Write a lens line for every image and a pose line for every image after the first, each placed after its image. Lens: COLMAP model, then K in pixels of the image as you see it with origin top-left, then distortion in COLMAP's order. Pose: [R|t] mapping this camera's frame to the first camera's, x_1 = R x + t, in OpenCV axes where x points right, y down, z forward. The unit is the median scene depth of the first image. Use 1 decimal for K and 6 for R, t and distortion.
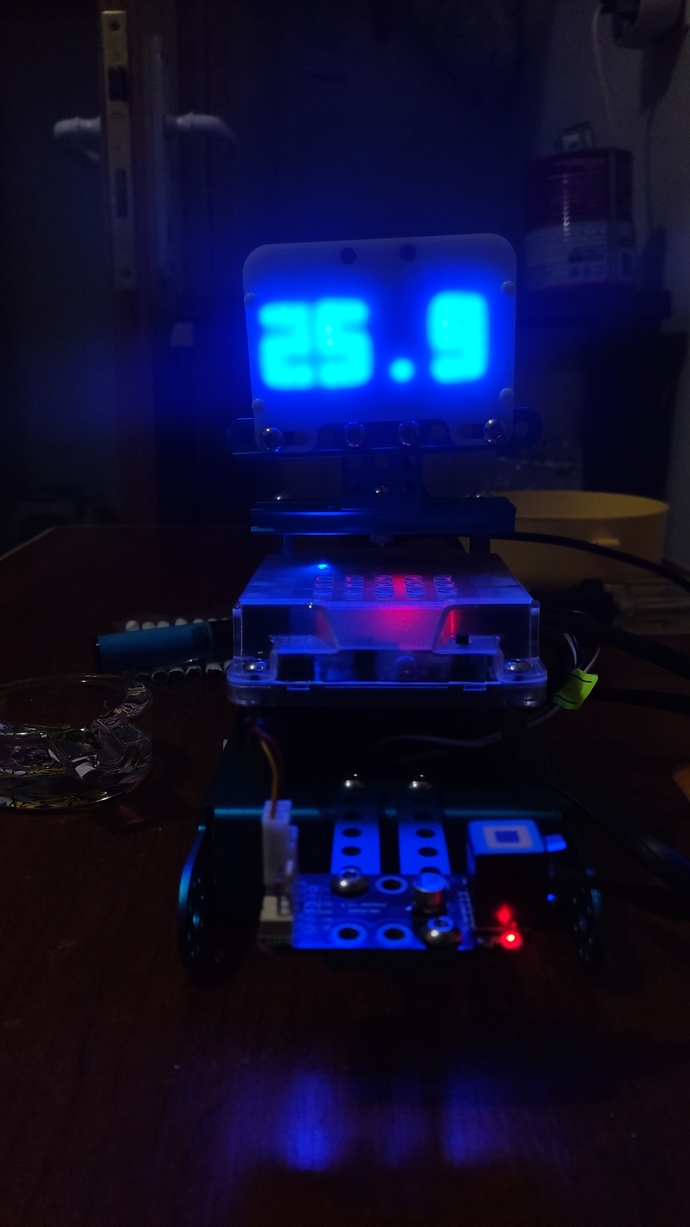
lens RADIAL K [[908.1, 0, 335.1], [0, 908.1, 613.2], [0, 0, 1]] dist [0.063225, -0.137773]
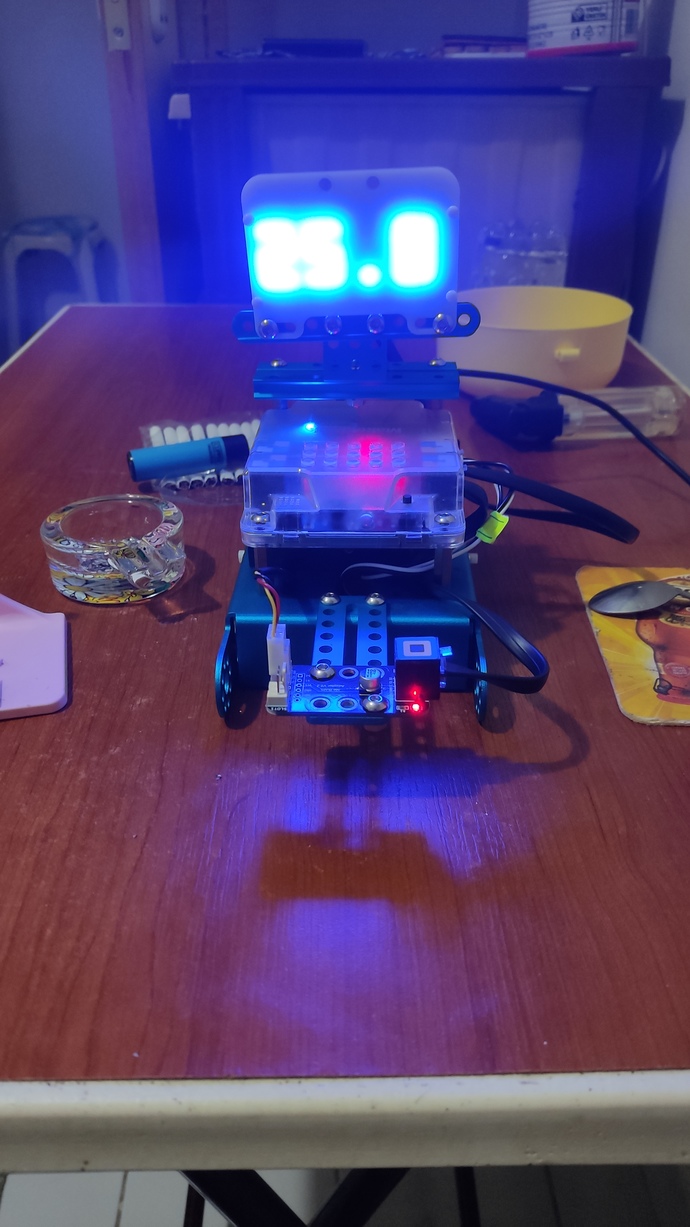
lens RADIAL K [[908.1, 0, 335.1], [0, 908.1, 613.2], [0, 0, 1]] dist [0.063225, -0.137773]
pose [[0.999941, -0.001988, -0.010669, 0.042000], [0.004977, 0.957613, 0.288014, -0.201608], [0.009644, -0.288050, 0.957567, -0.383343]]
